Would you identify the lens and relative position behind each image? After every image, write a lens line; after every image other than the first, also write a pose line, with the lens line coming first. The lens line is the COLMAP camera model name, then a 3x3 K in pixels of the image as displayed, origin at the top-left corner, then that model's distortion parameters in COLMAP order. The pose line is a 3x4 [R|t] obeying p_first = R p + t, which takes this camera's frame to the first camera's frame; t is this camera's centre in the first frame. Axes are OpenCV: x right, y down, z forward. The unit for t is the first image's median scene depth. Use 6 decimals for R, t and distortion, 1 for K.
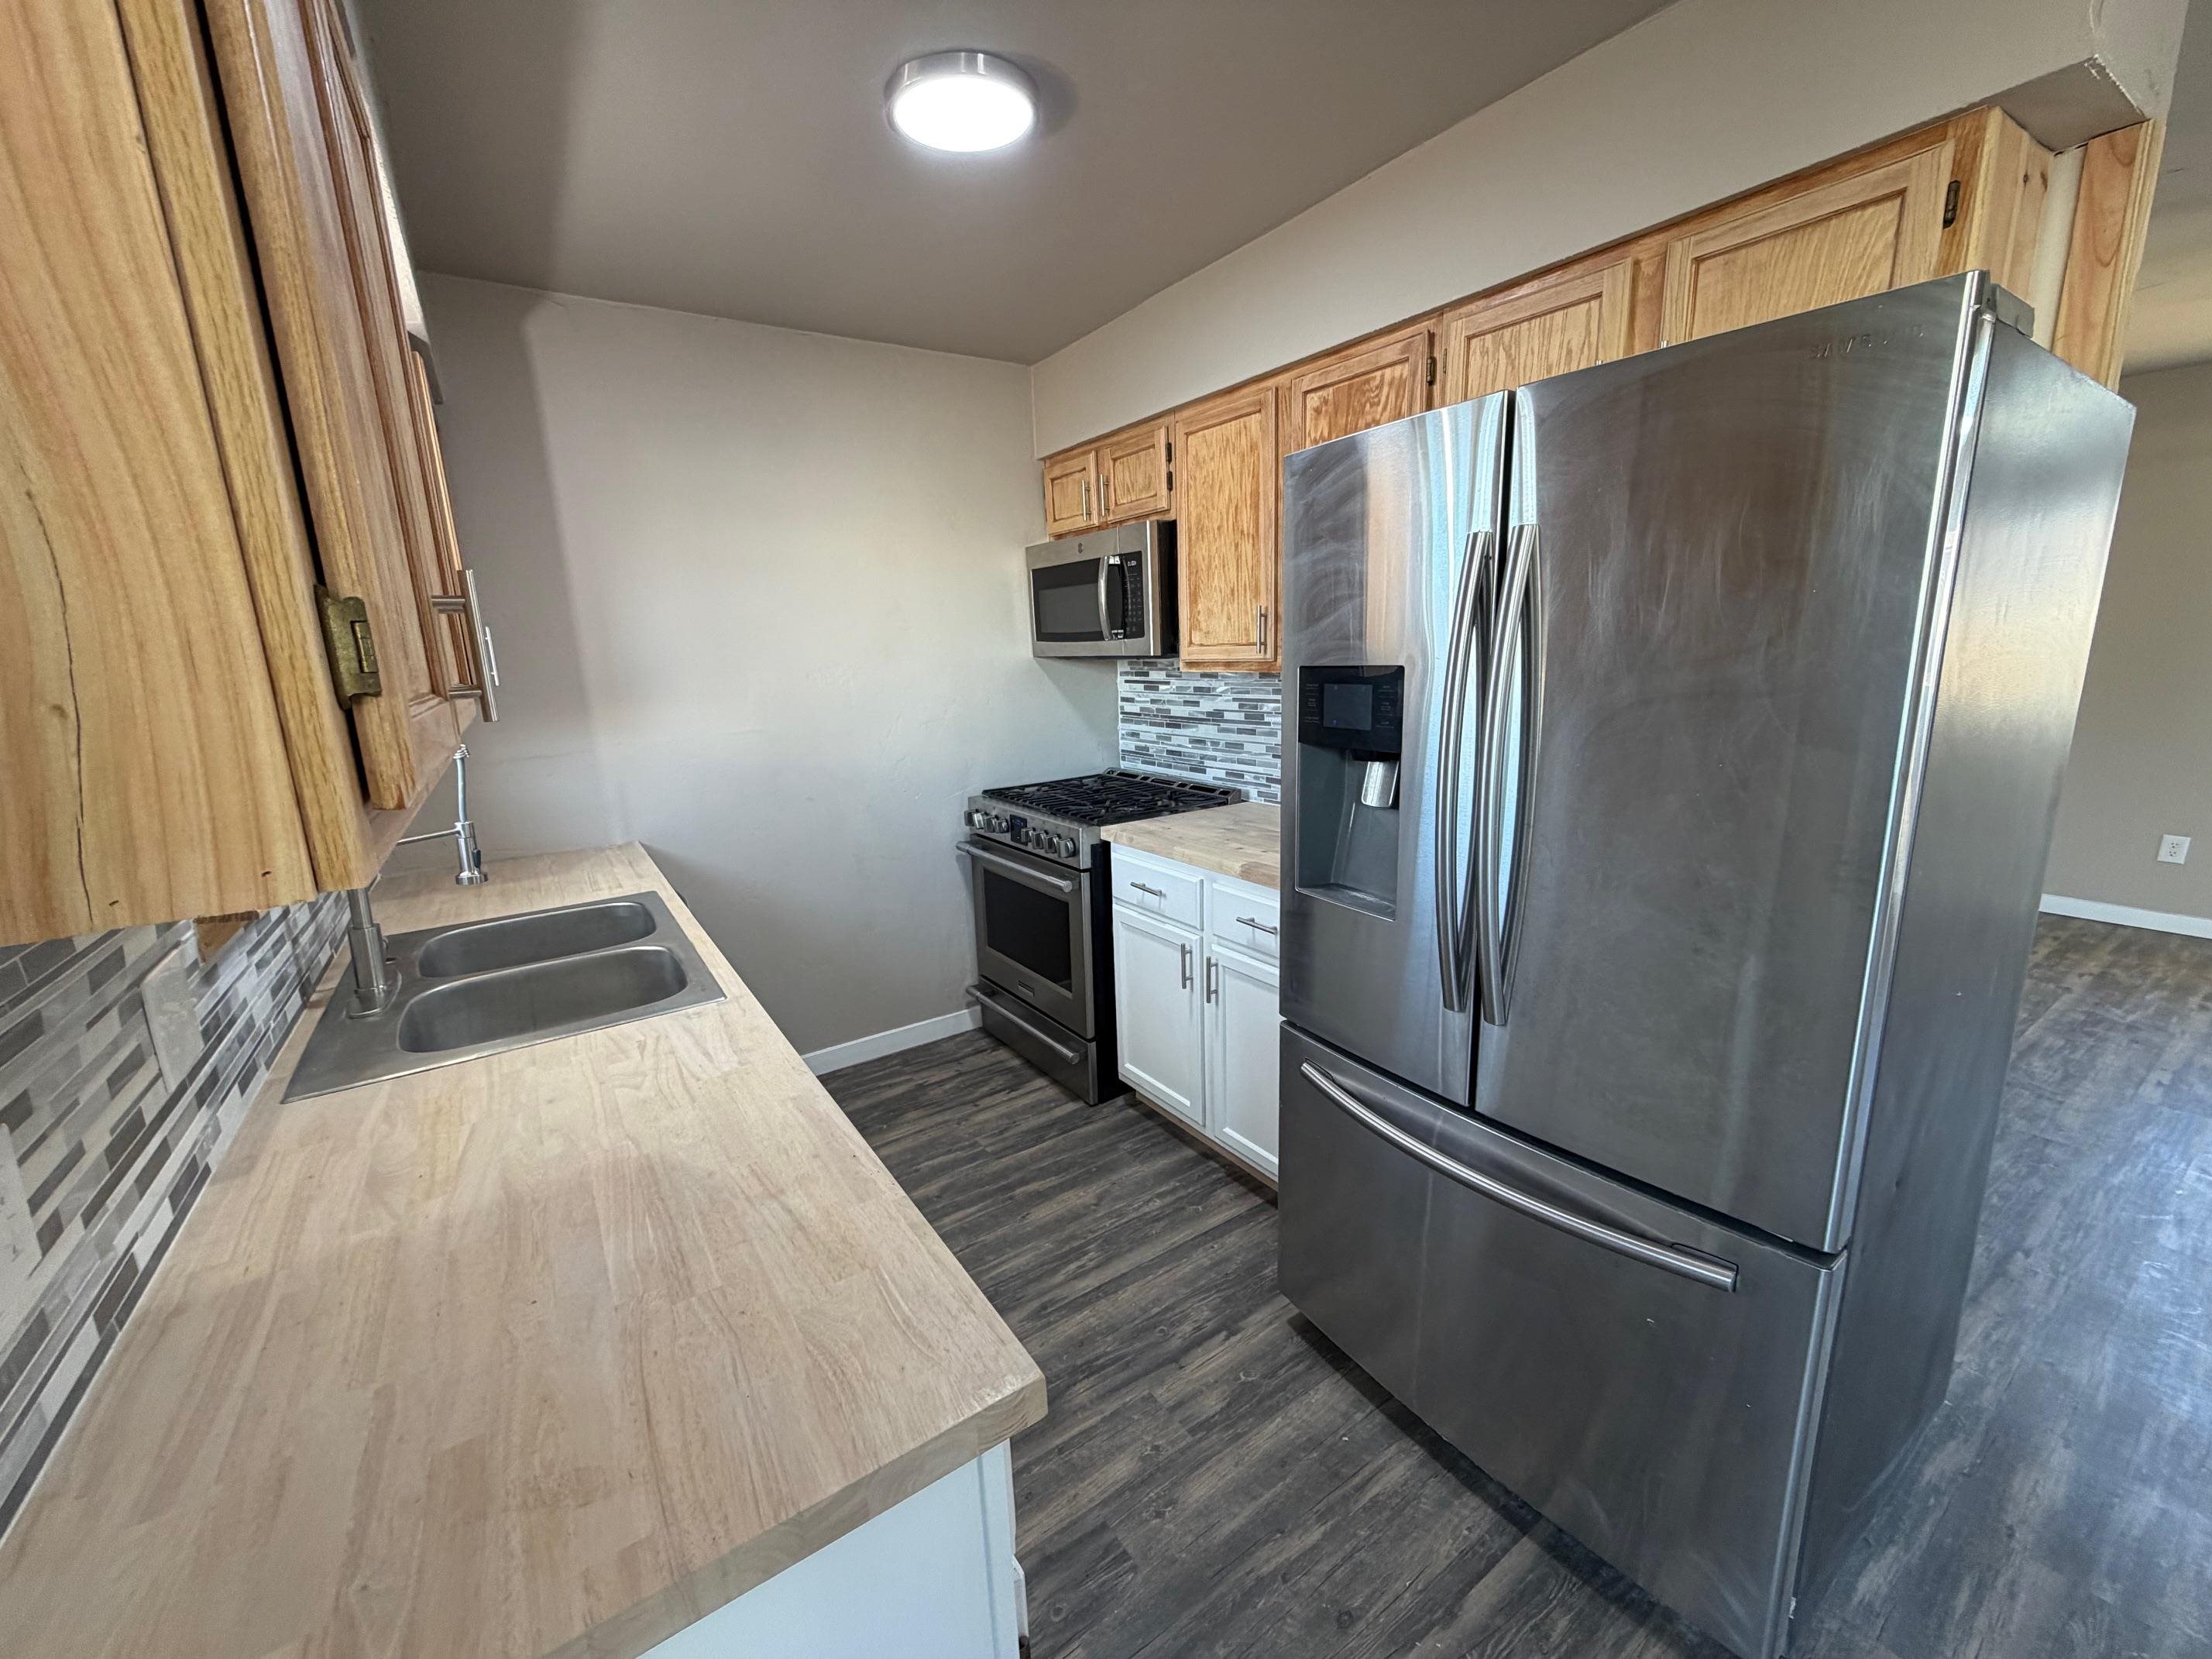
lens RADIAL K [[882.3, 0, 1098.0], [0, 882.3, 831.5], [0, 0, 1]] dist [-0.001111, 0.000578]
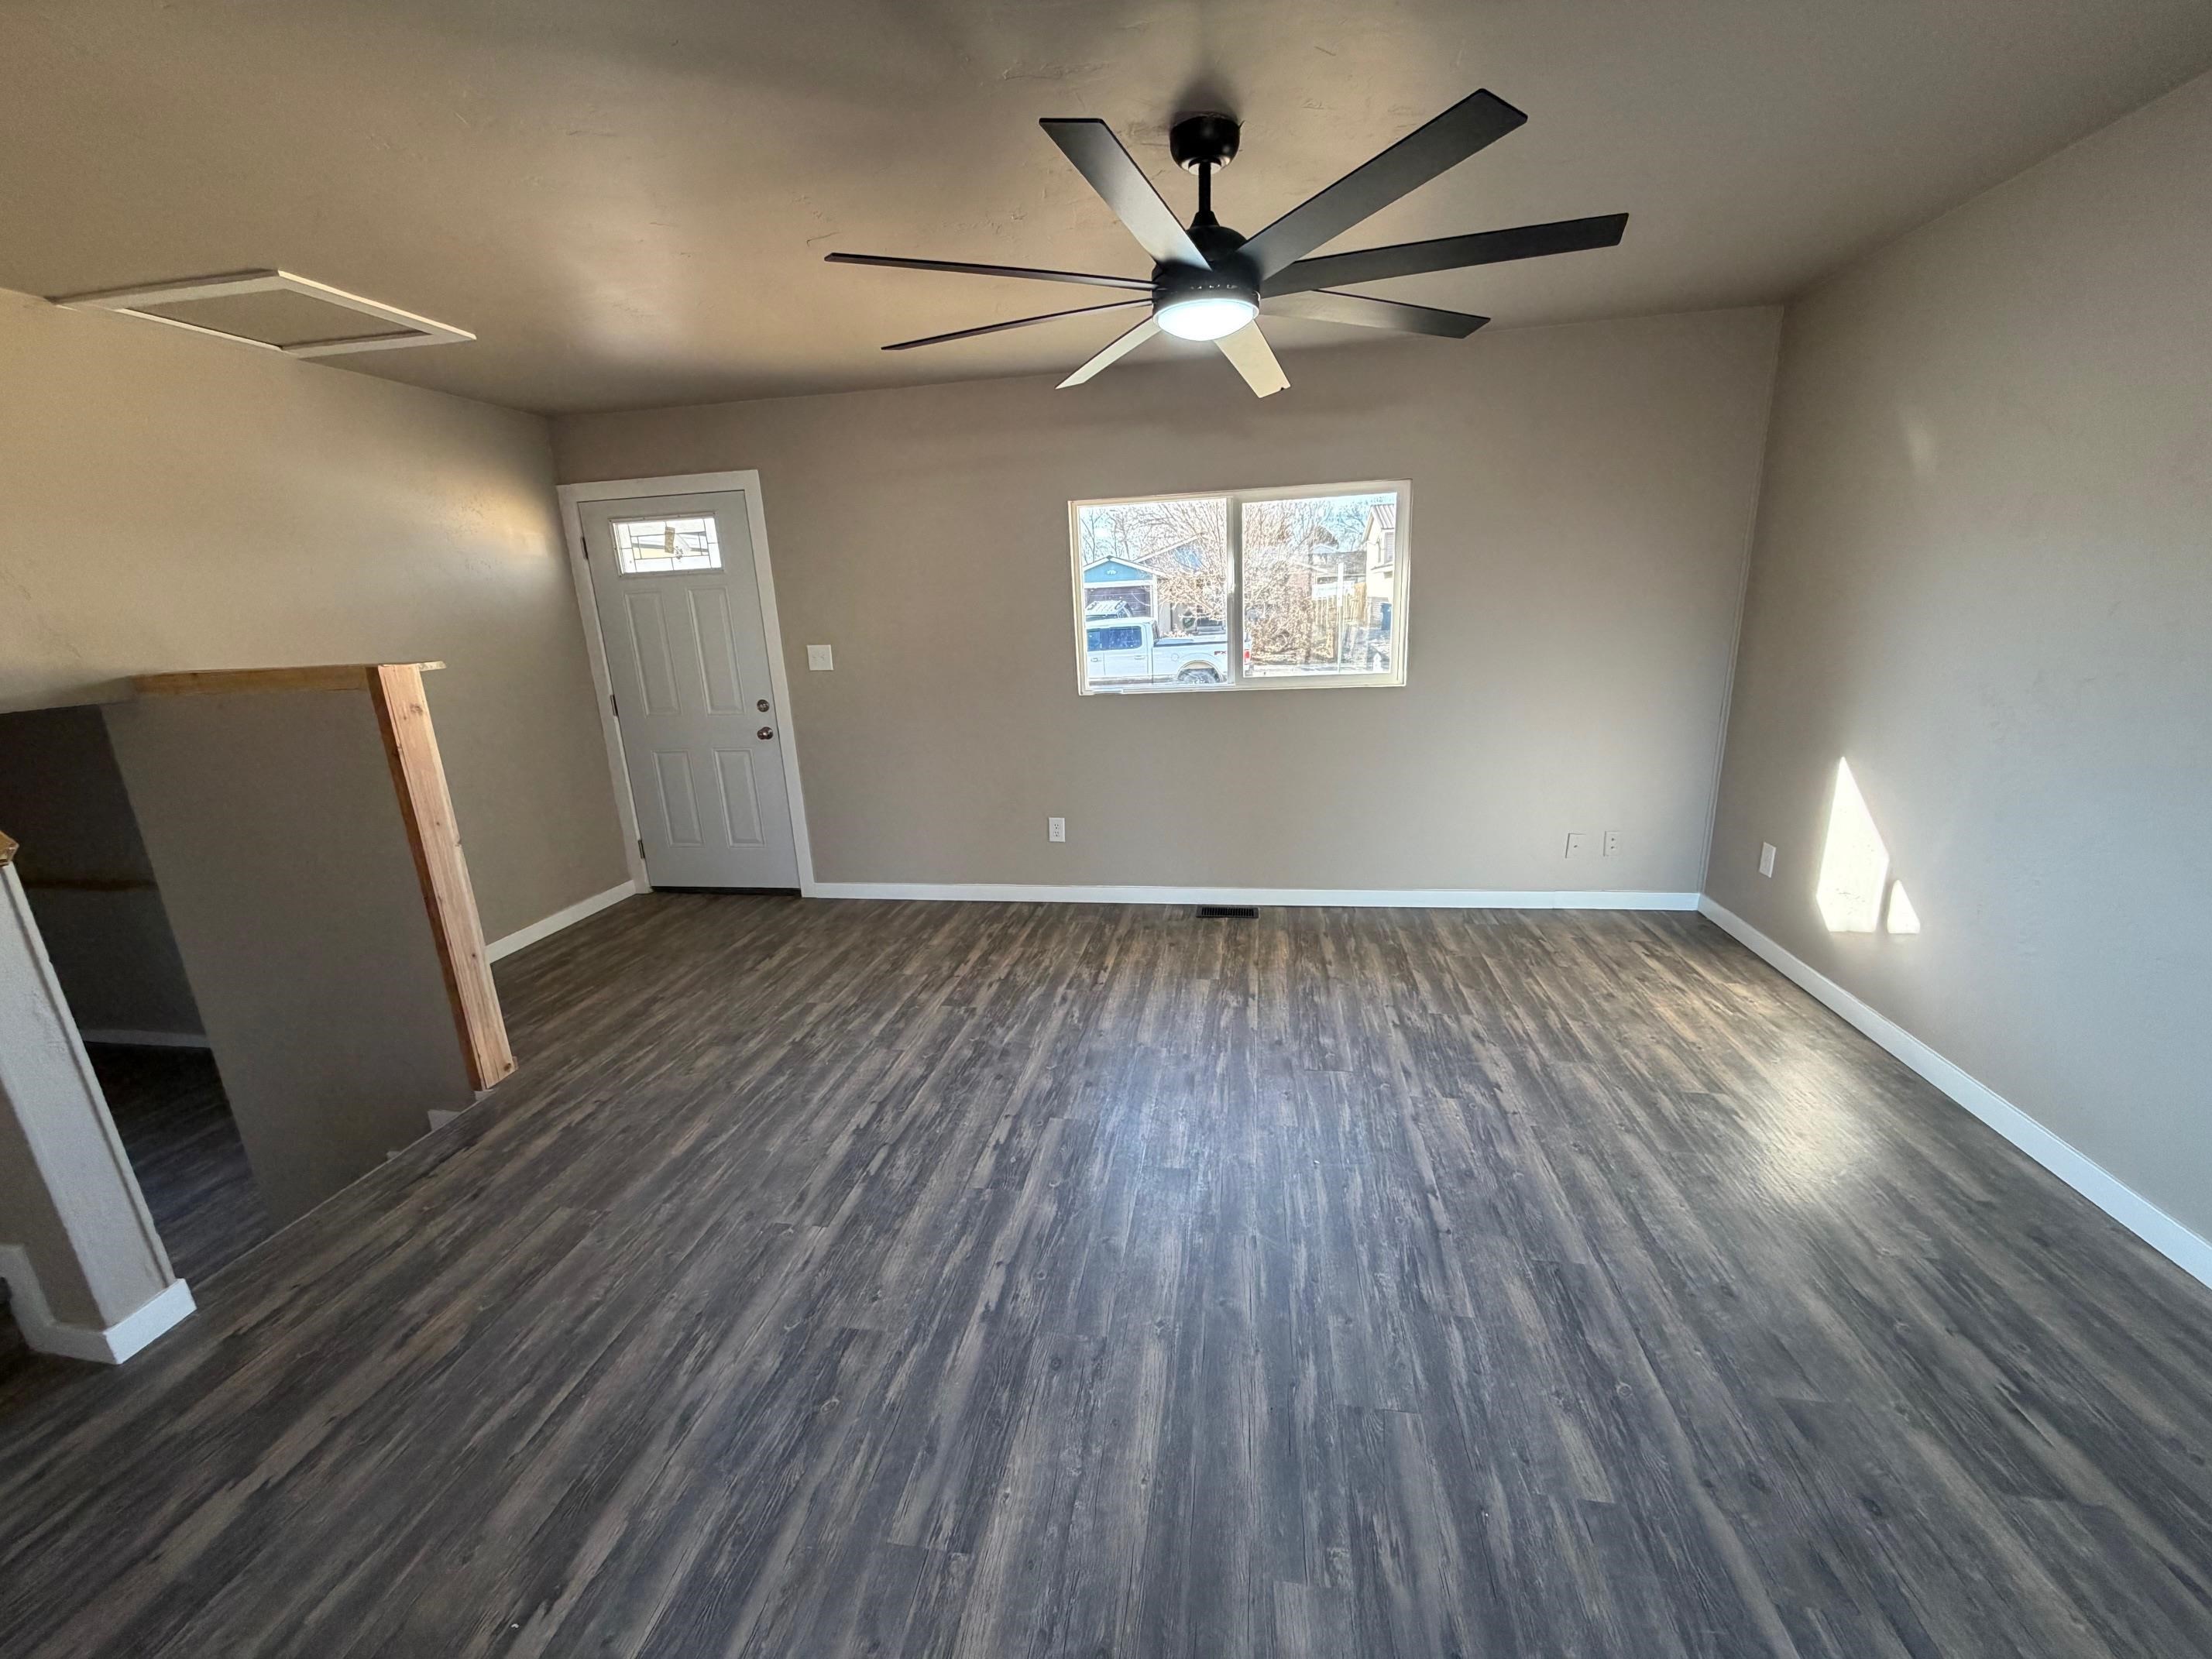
lens RADIAL K [[882.3, 0, 1100.4], [0, 882.3, 835.0], [0, 0, 1]] dist [-0.001111, 0.000578]
pose [[0.689061, -0.183818, 0.701004, 0.747195], [0.171301, 0.981199, 0.088908, -0.098523], [-0.704167, 0.058820, 0.707594, 0.277937]]
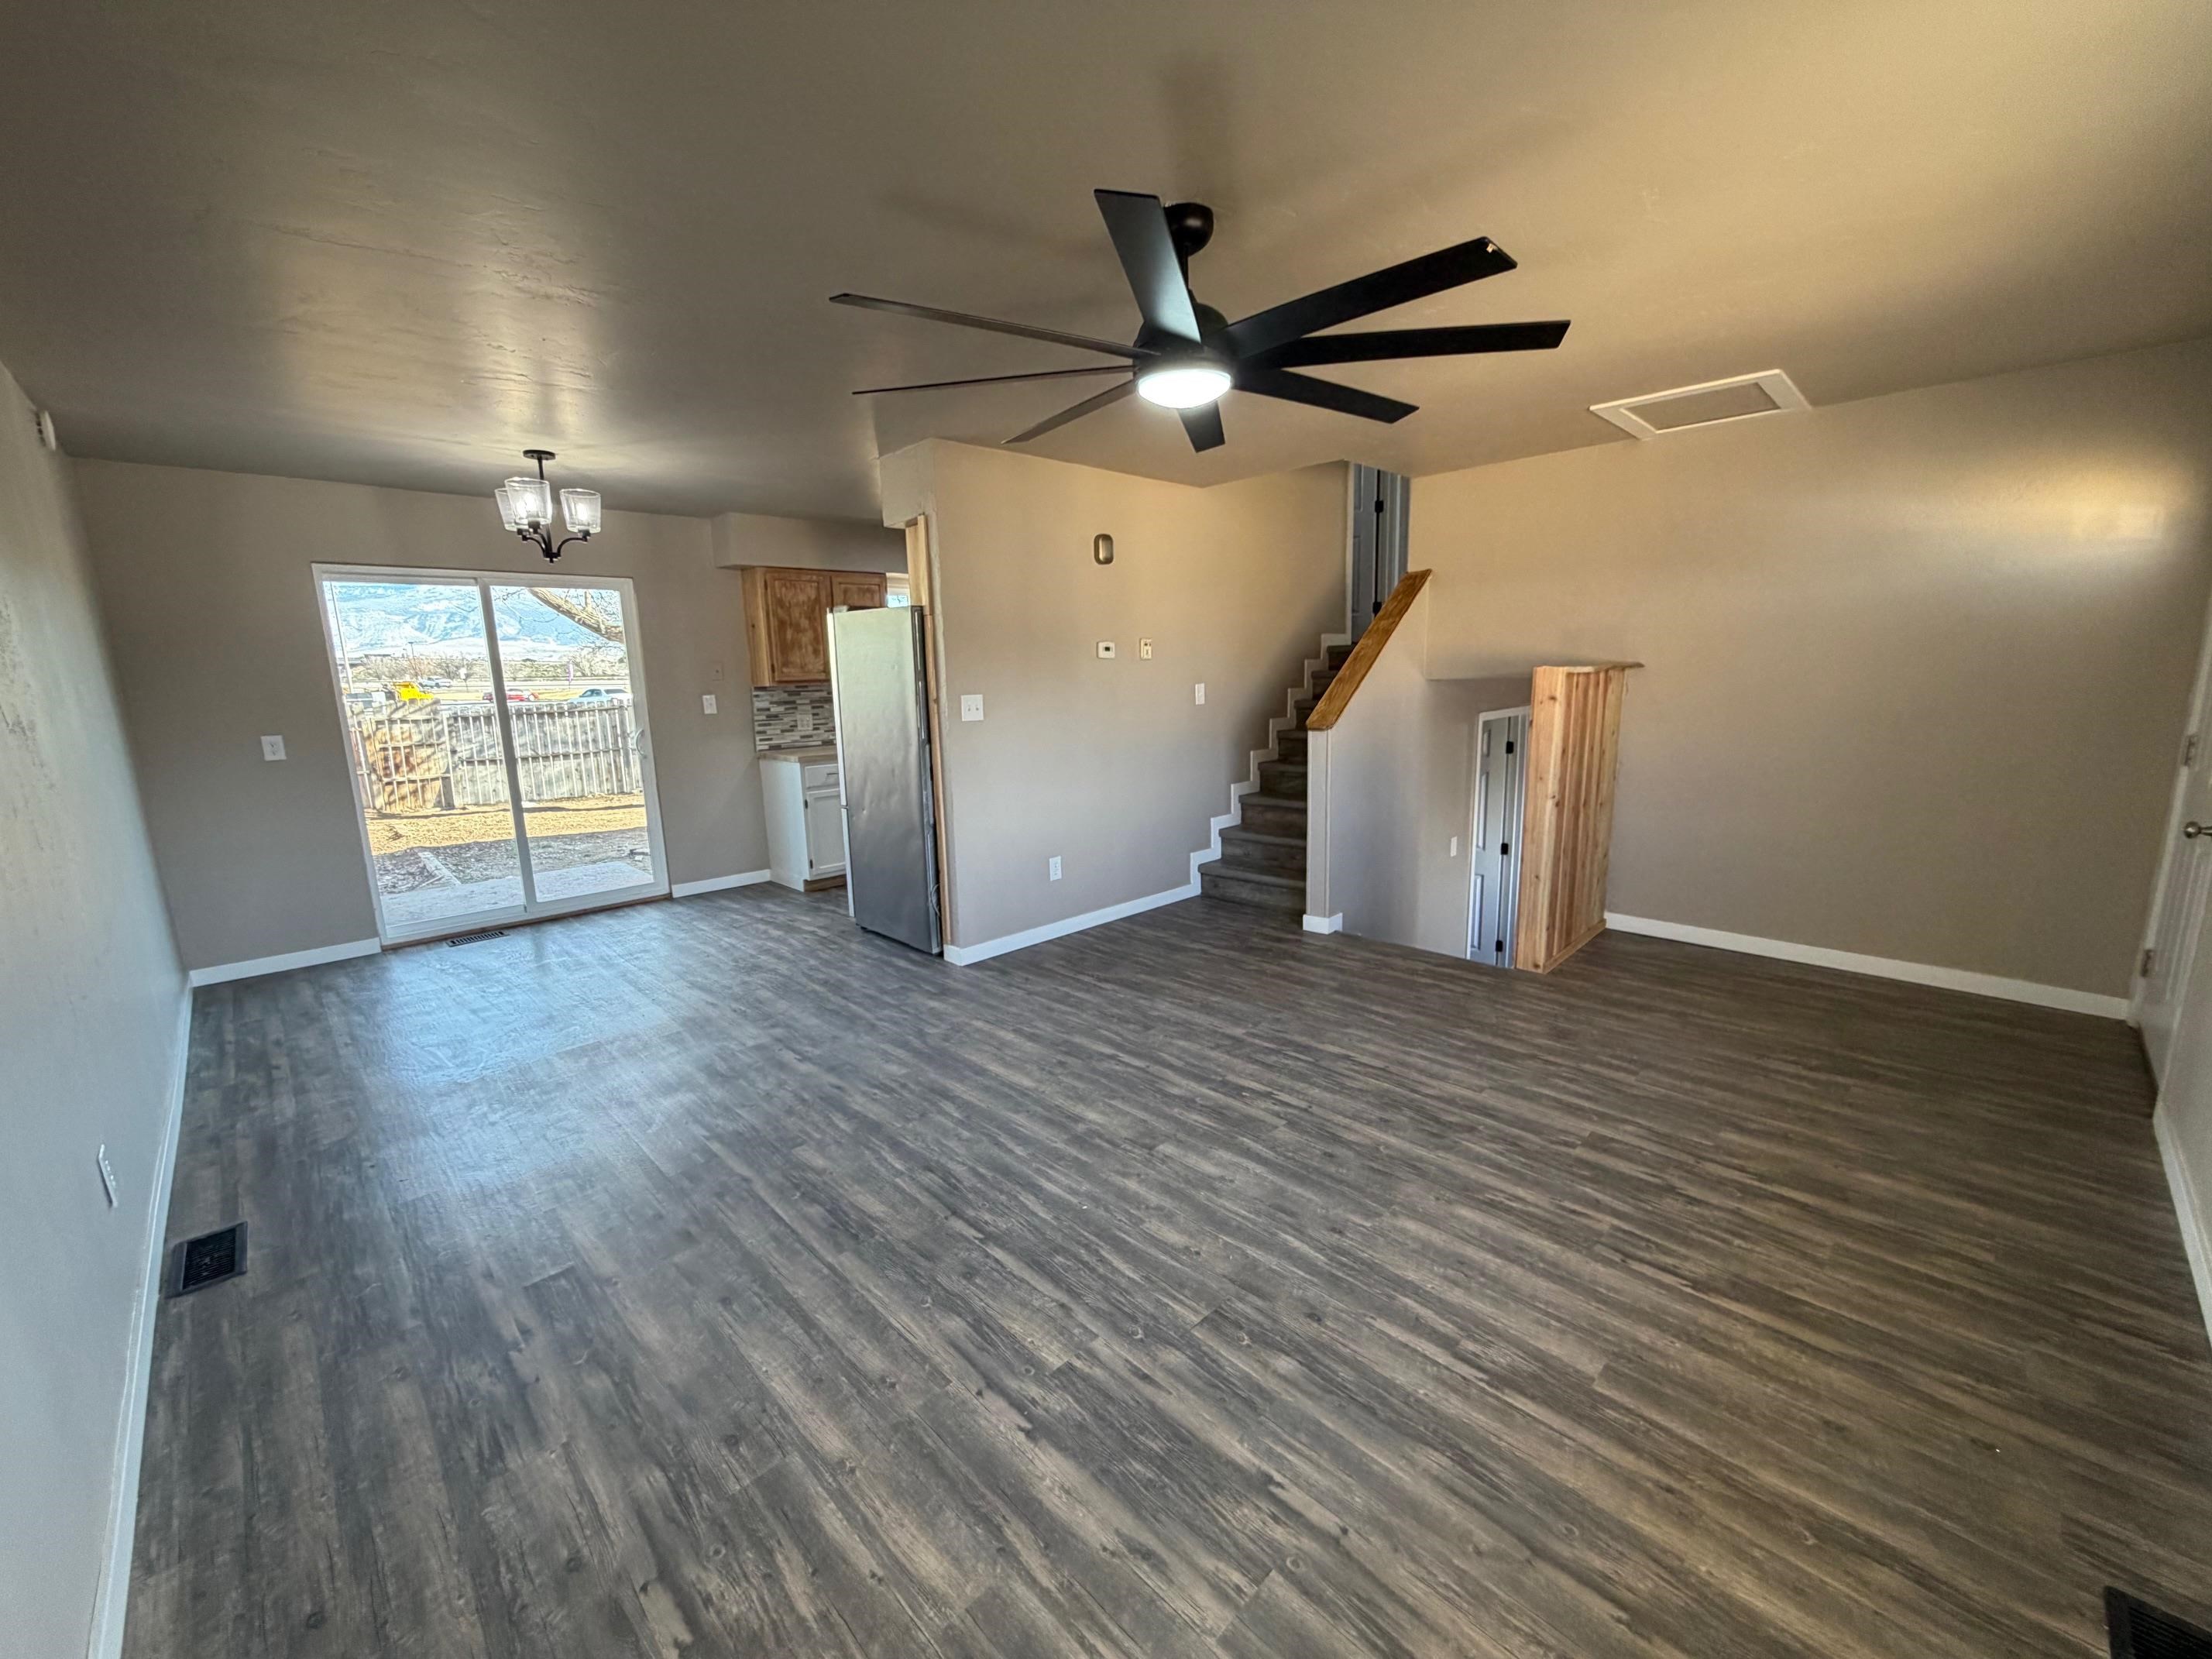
lens RADIAL K [[882.3, 0, 1102.7], [0, 882.3, 831.0], [0, 0, 1]] dist [-0.001111, 0.000578]
pose [[0.186692, 0.214627, -0.958687, 2.302217], [-0.188557, 0.965530, 0.179440, -0.199488], [0.964154, 0.147267, 0.220726, 0.543609]]
